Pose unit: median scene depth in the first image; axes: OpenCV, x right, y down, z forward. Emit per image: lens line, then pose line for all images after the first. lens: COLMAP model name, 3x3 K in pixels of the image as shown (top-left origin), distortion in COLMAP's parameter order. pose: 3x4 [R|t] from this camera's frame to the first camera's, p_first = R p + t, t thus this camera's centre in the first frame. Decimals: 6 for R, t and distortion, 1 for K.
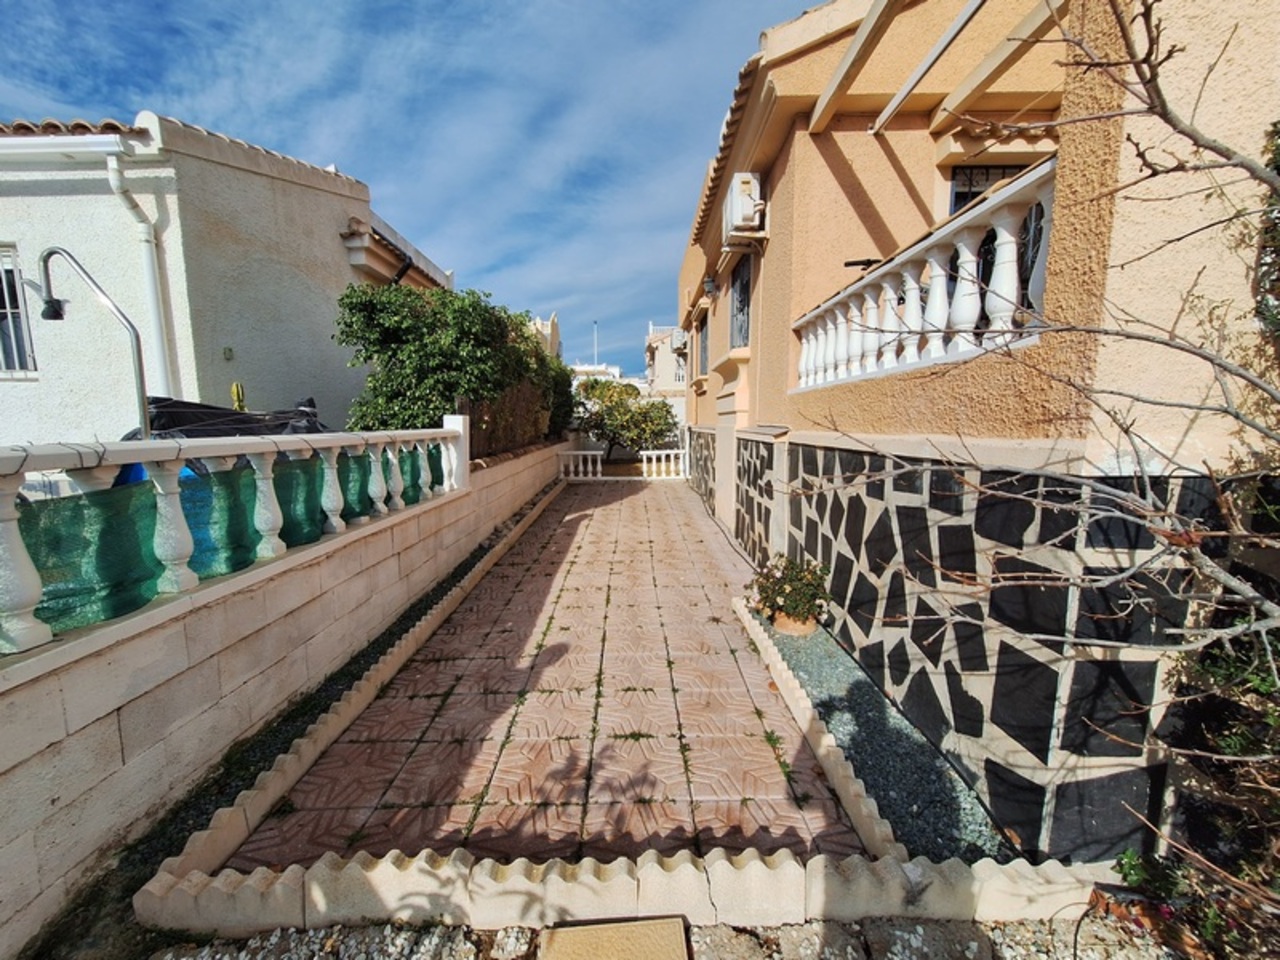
lens RADIAL K [[505.3, 0, 636.1], [0, 505.3, 482.7], [0, 0, 1]] dist [-0.002778, 0.000812]
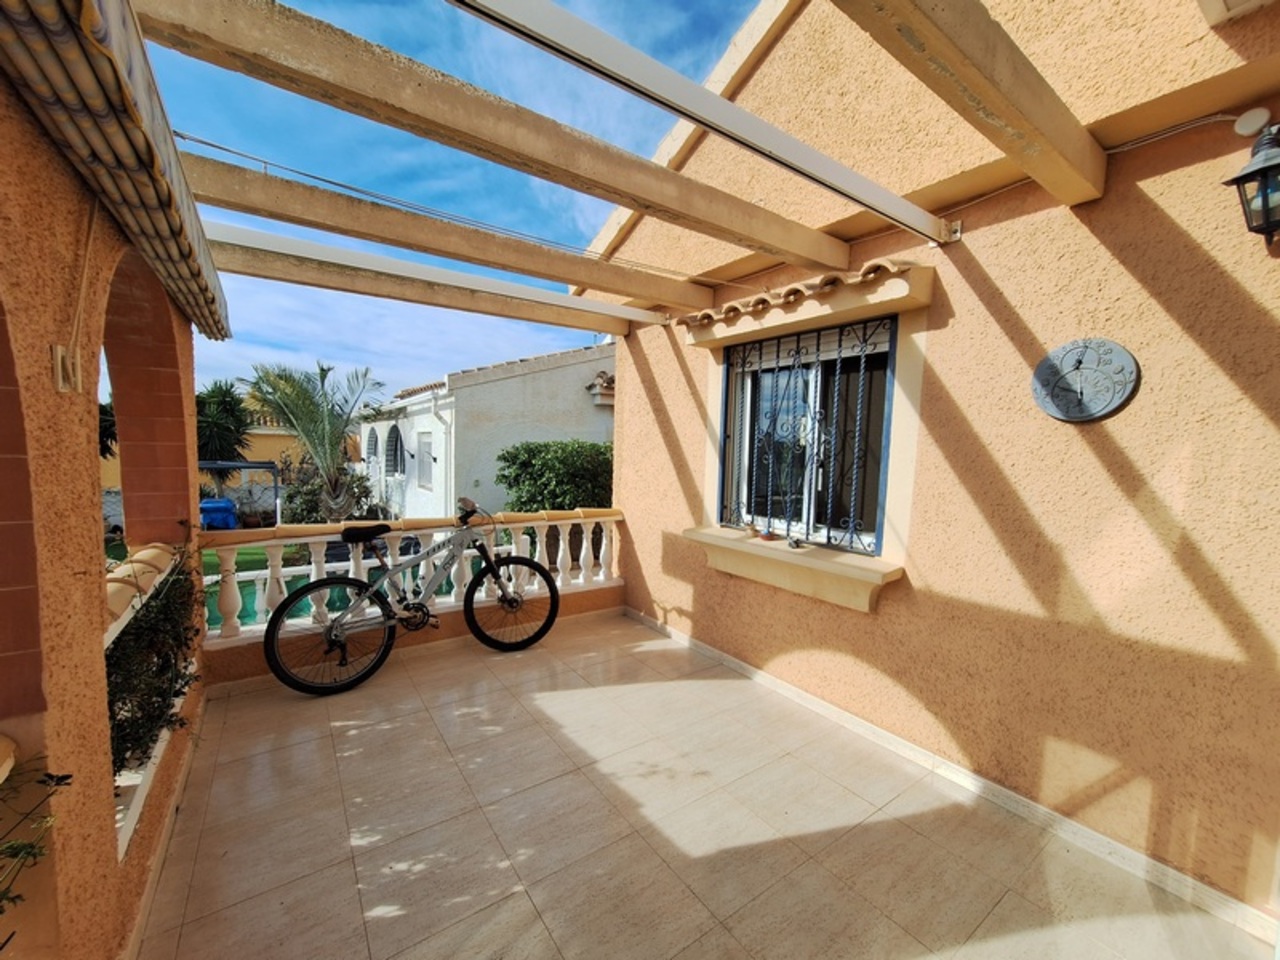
lens RADIAL K [[505.3, 0, 644.0], [0, 505.3, 484.6], [0, 0, 1]] dist [-0.002778, 0.000812]
pose [[0.580980, 0.090032, -0.808923, 1.192685], [-0.124752, 0.991970, 0.020806, -0.417516], [0.804300, 0.088827, 0.587546, 0.464335]]
